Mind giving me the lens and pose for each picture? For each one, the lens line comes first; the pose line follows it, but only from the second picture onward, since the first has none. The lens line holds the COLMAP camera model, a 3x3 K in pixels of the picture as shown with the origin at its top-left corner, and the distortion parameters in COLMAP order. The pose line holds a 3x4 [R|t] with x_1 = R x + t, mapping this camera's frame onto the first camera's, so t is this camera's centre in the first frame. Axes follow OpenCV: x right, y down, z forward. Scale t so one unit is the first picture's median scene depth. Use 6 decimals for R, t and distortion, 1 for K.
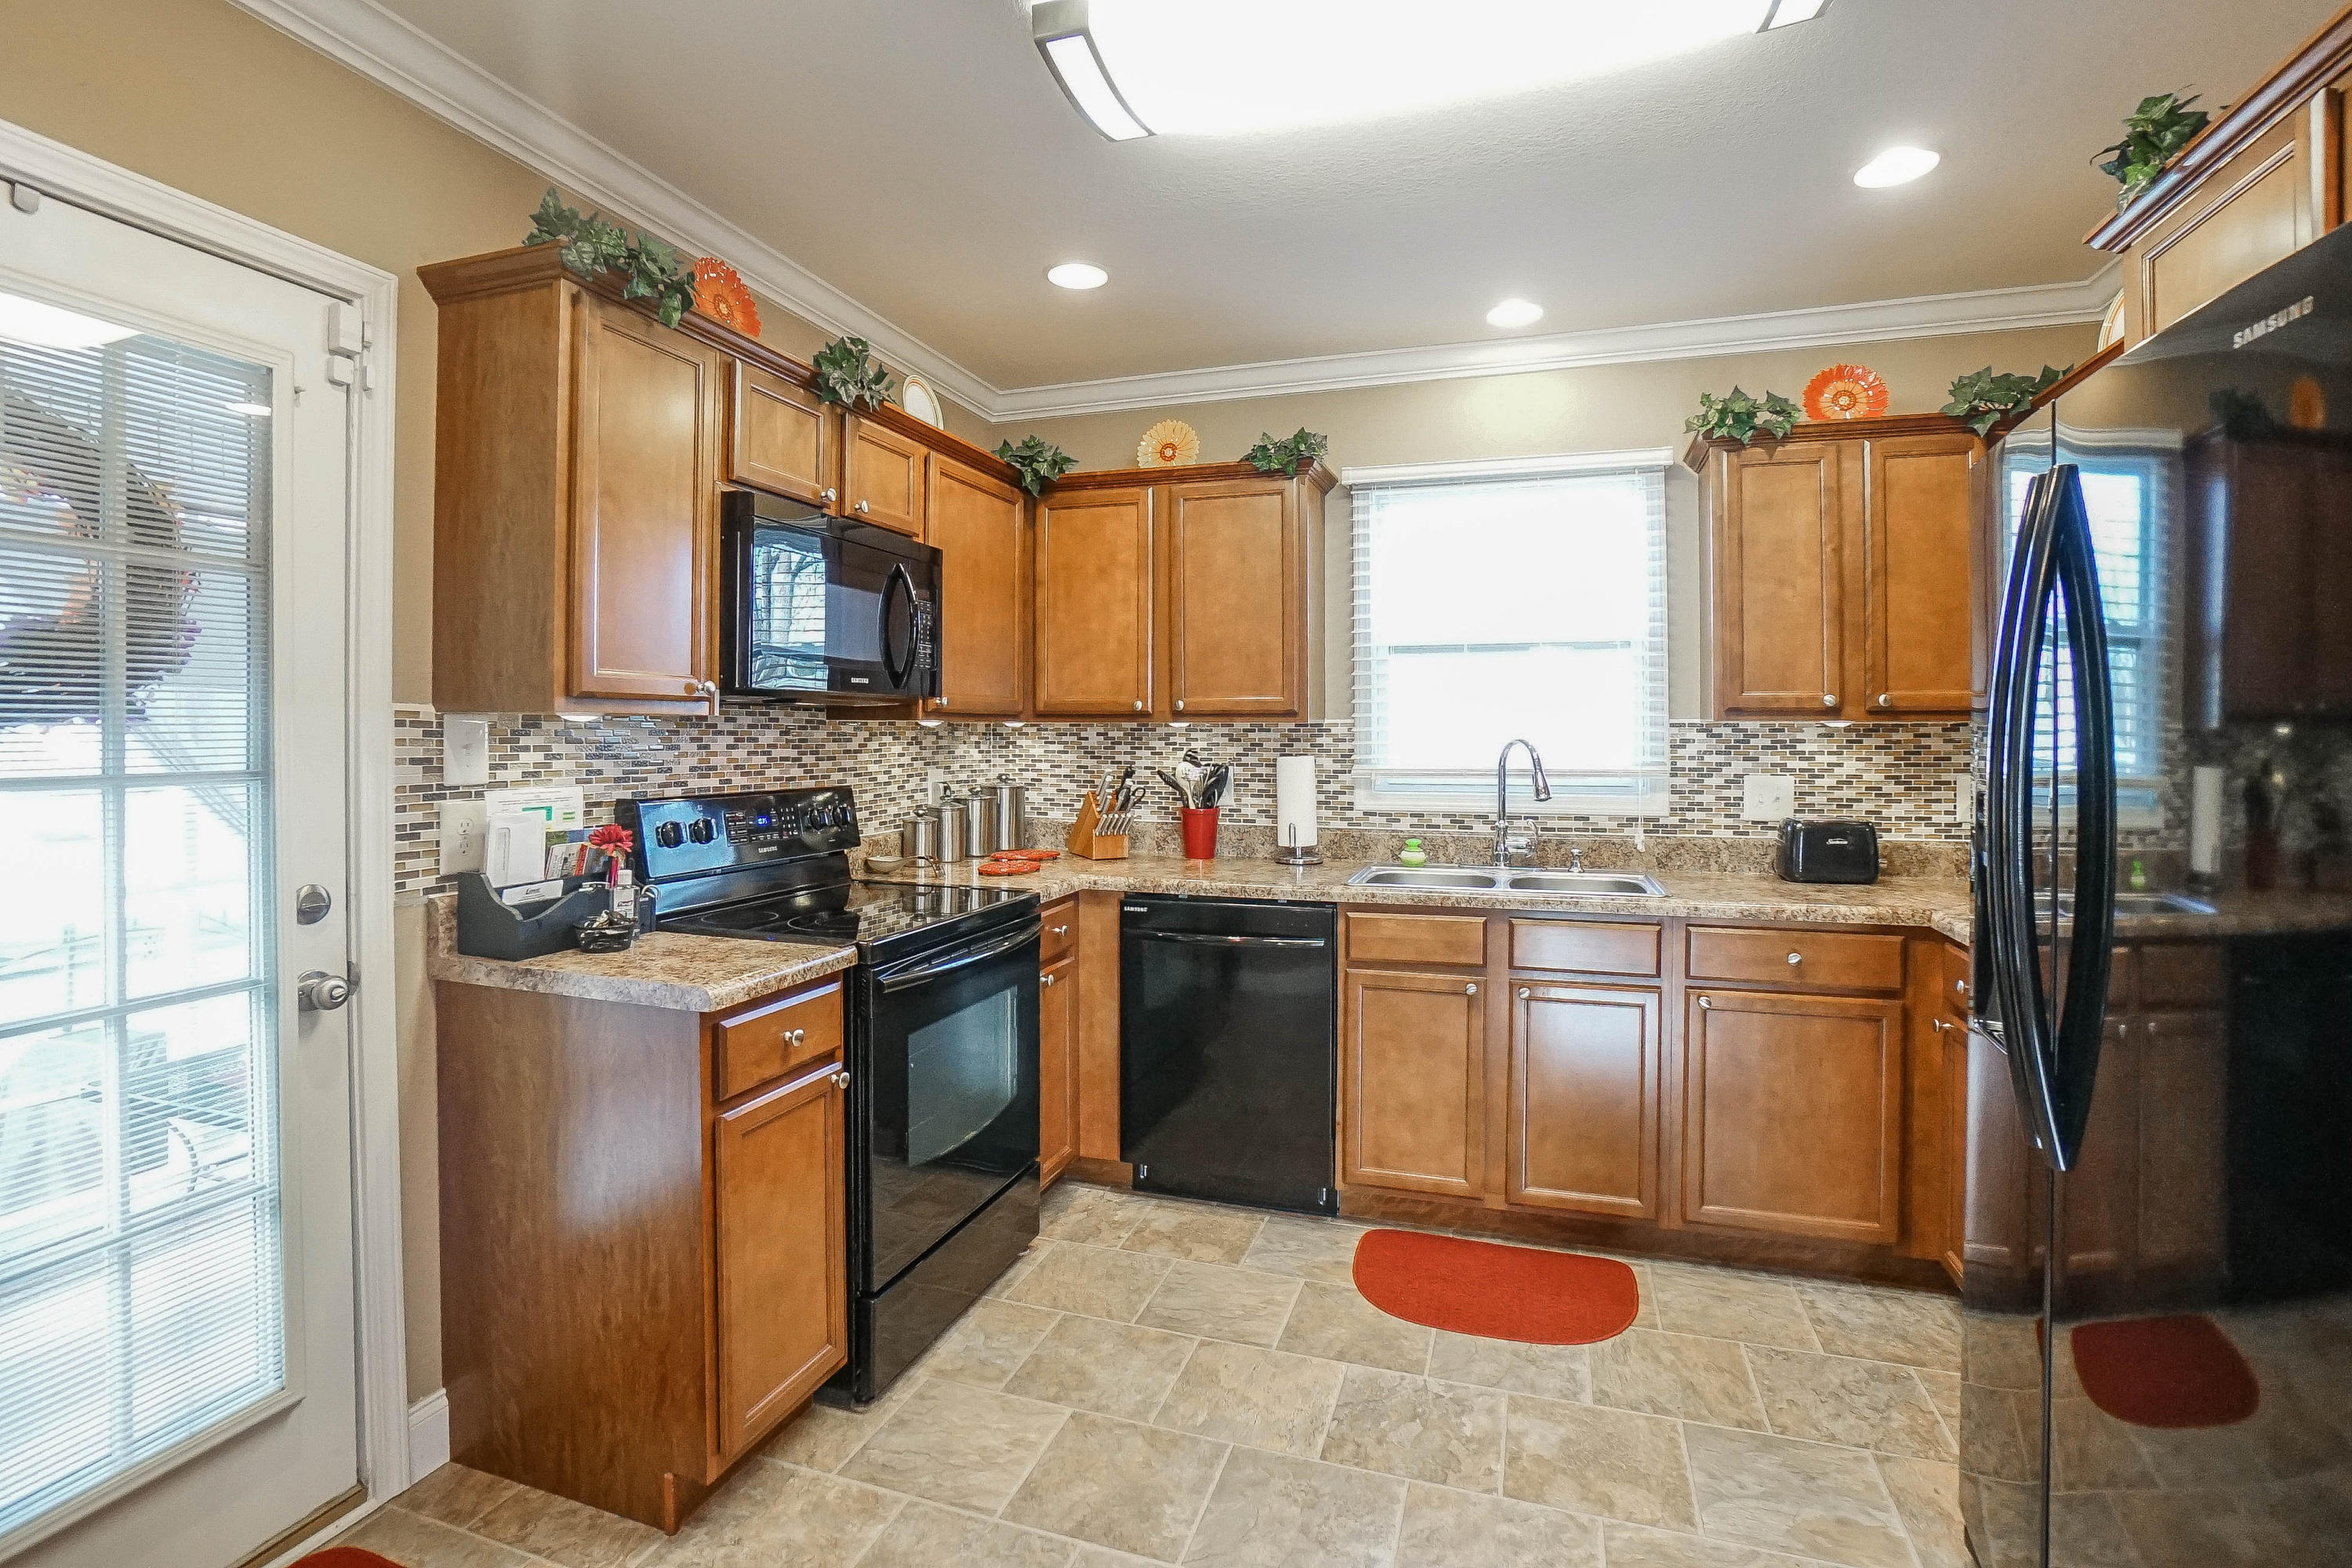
lens RADIAL K [[1073.0, 0, 1179.7], [0, 1073.0, 732.4], [0, 0, 1]] dist [-0.066339, 0.023245]
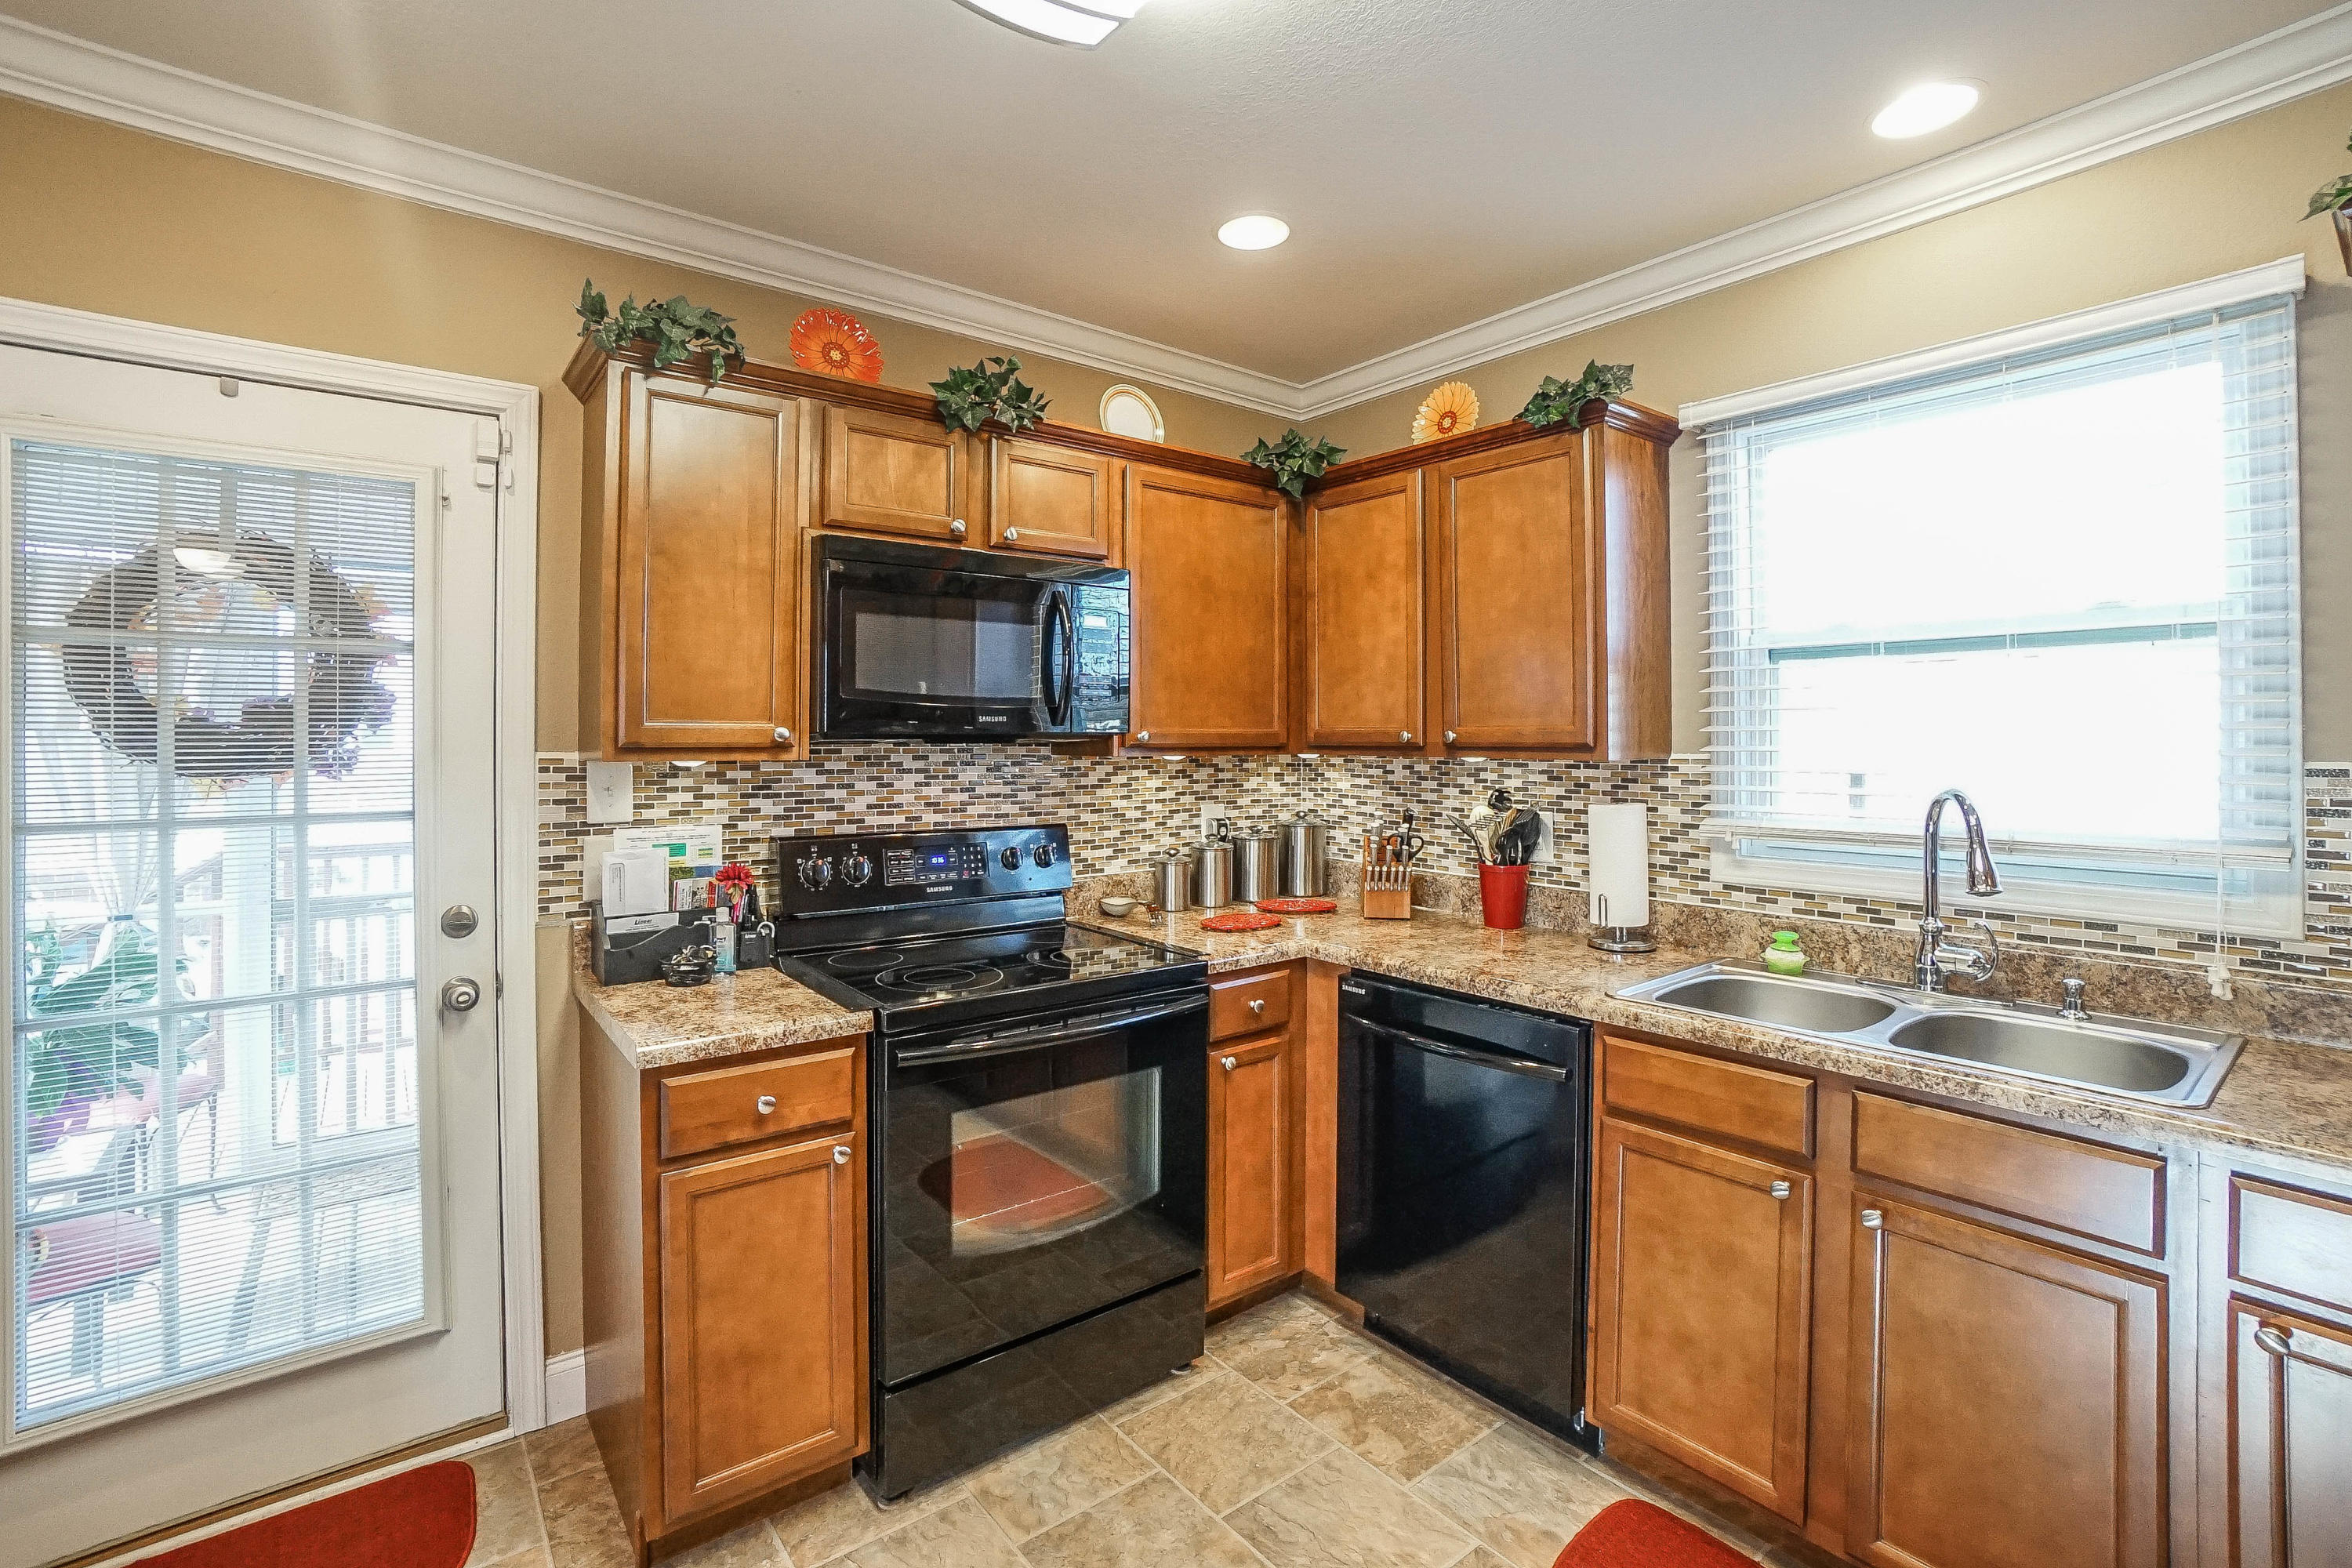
lens RADIAL K [[1040.5, 0, 1163.5], [0, 1040.5, 736.0], [0, 0, 1]] dist [-0.057183, 0.020966]
pose [[0.830300, -0.002015, -0.557312, 0.286456], [0.000292, 0.999995, -0.003180, -0.026266], [0.557316, 0.002477, 0.830297, 0.271355]]
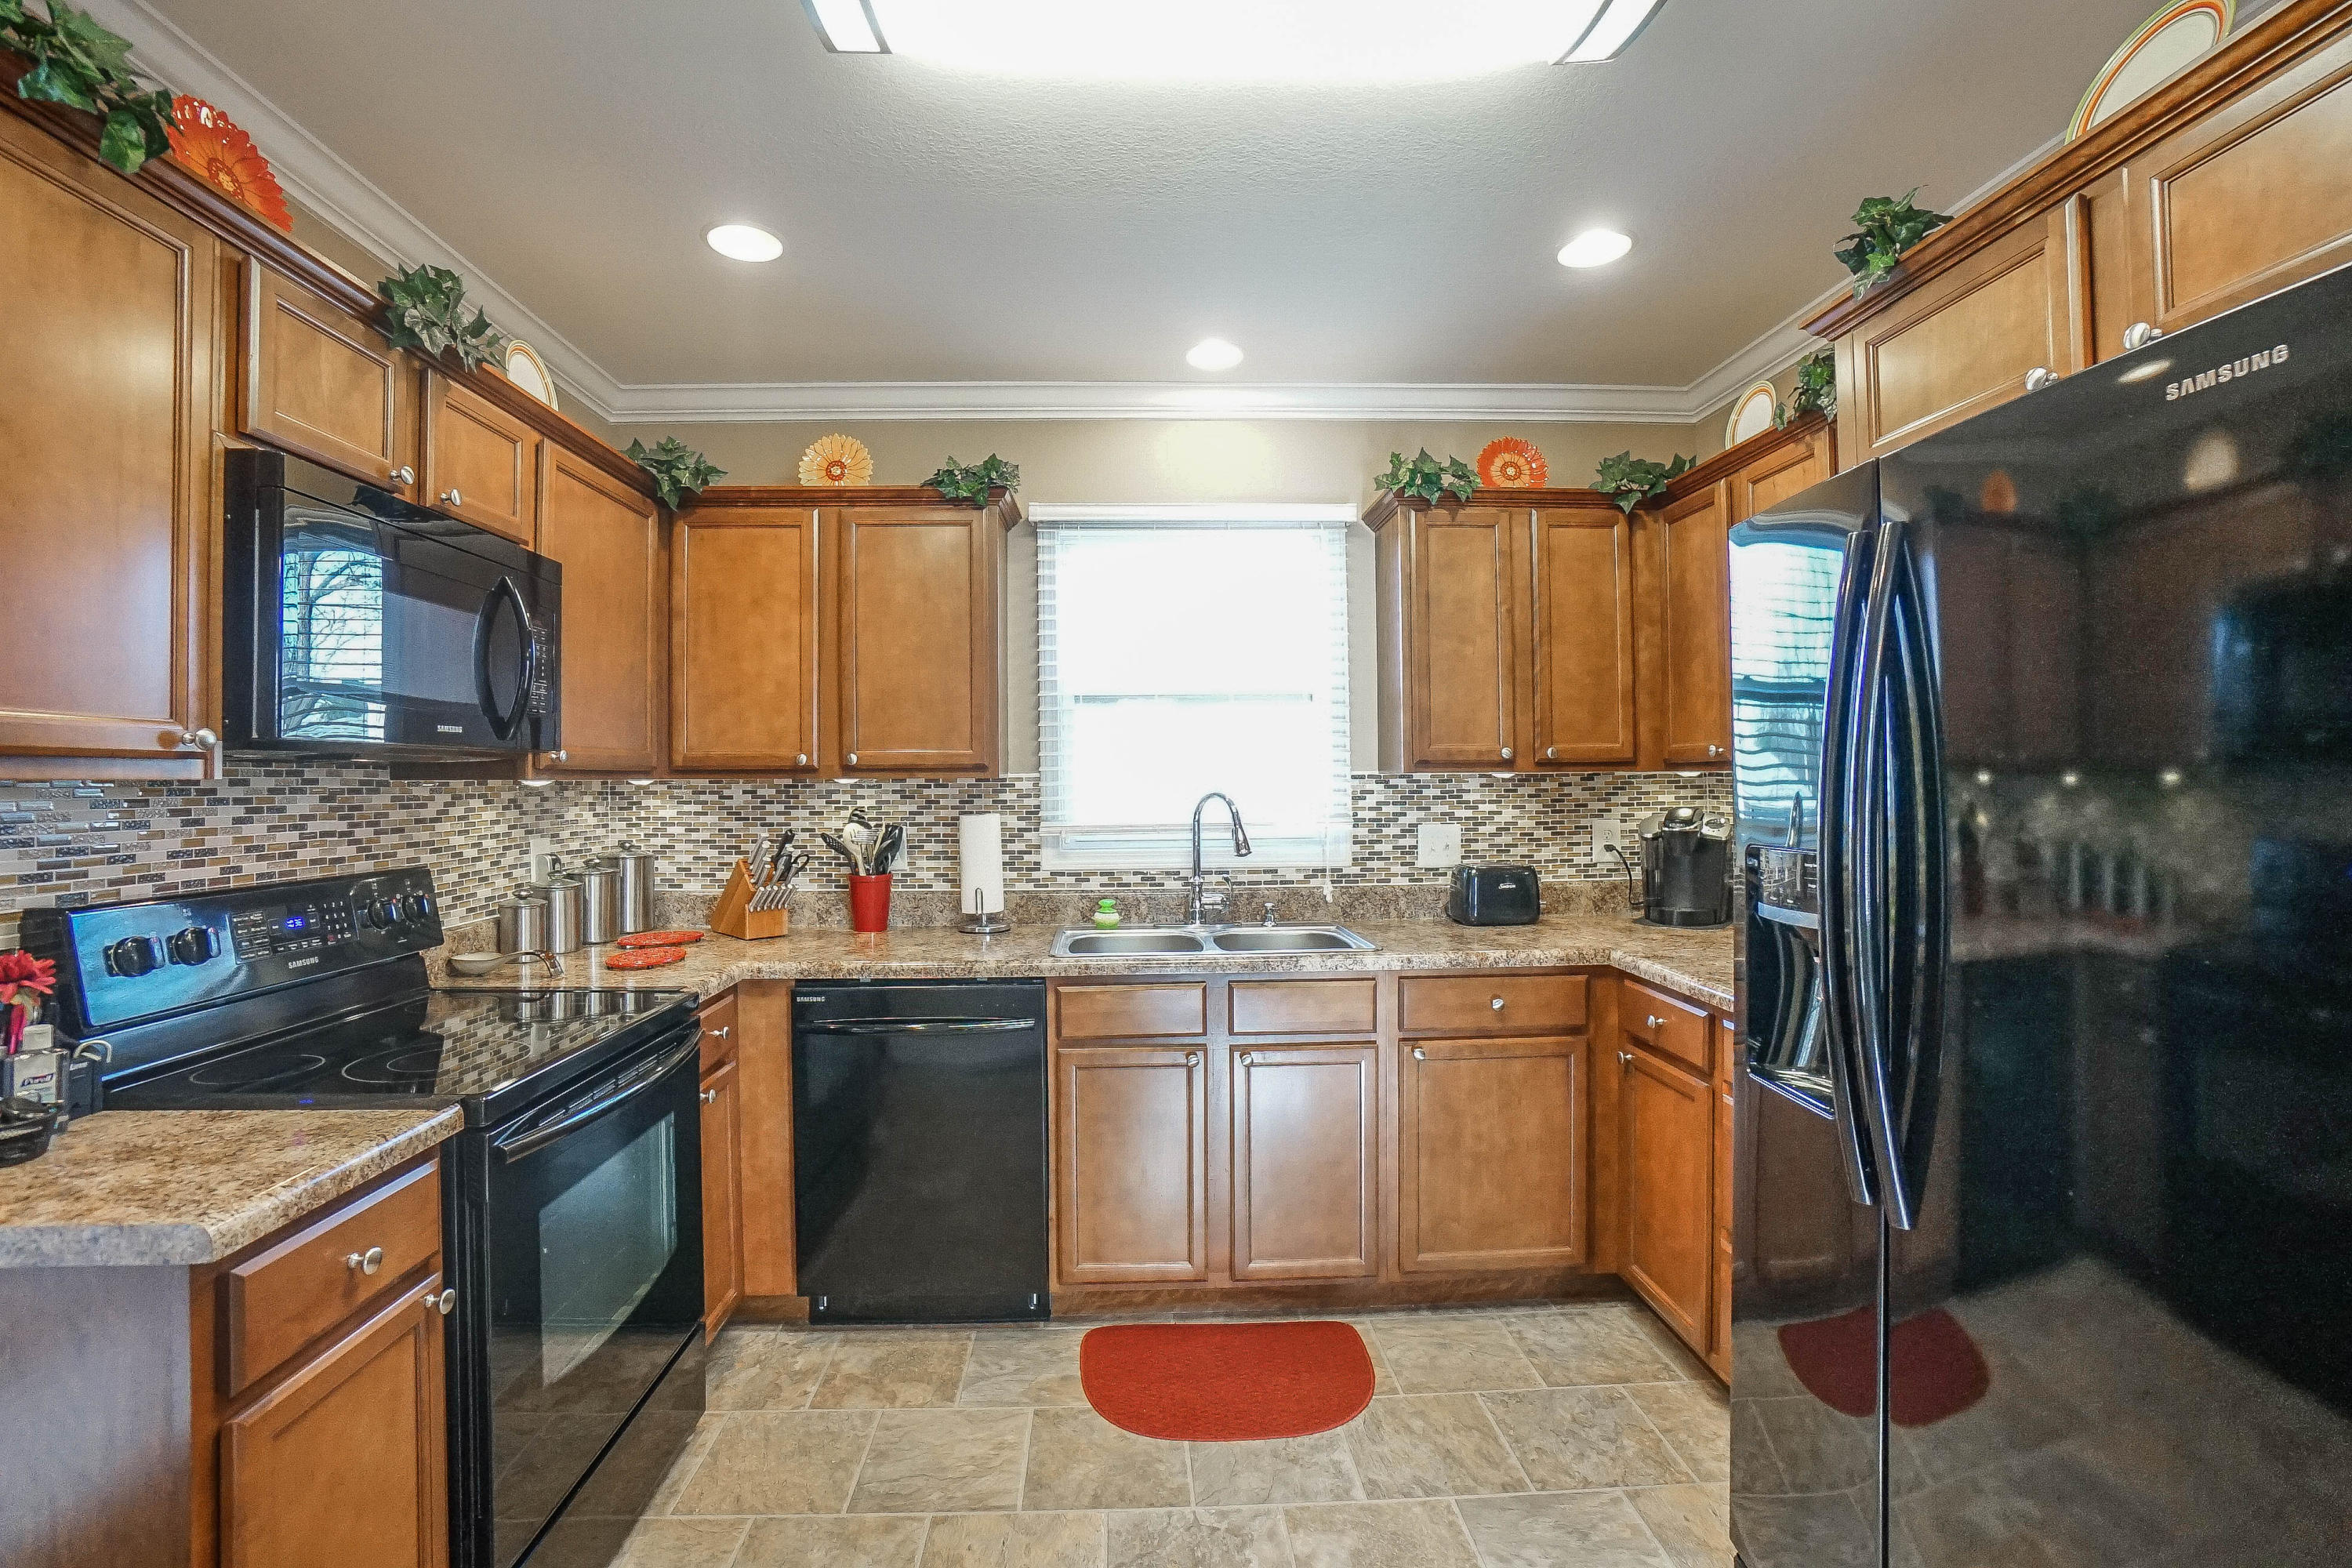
lens RADIAL K [[1025.9, 0, 1137.4], [0, 1025.9, 771.6], [0, 0, 1]] dist [-0.069475, 0.025397]
pose [[0.940689, -0.006856, 0.339201, -0.071604], [0.009718, 0.999930, -0.006741, -0.008042], [-0.339132, 0.009638, 0.940690, 0.154834]]
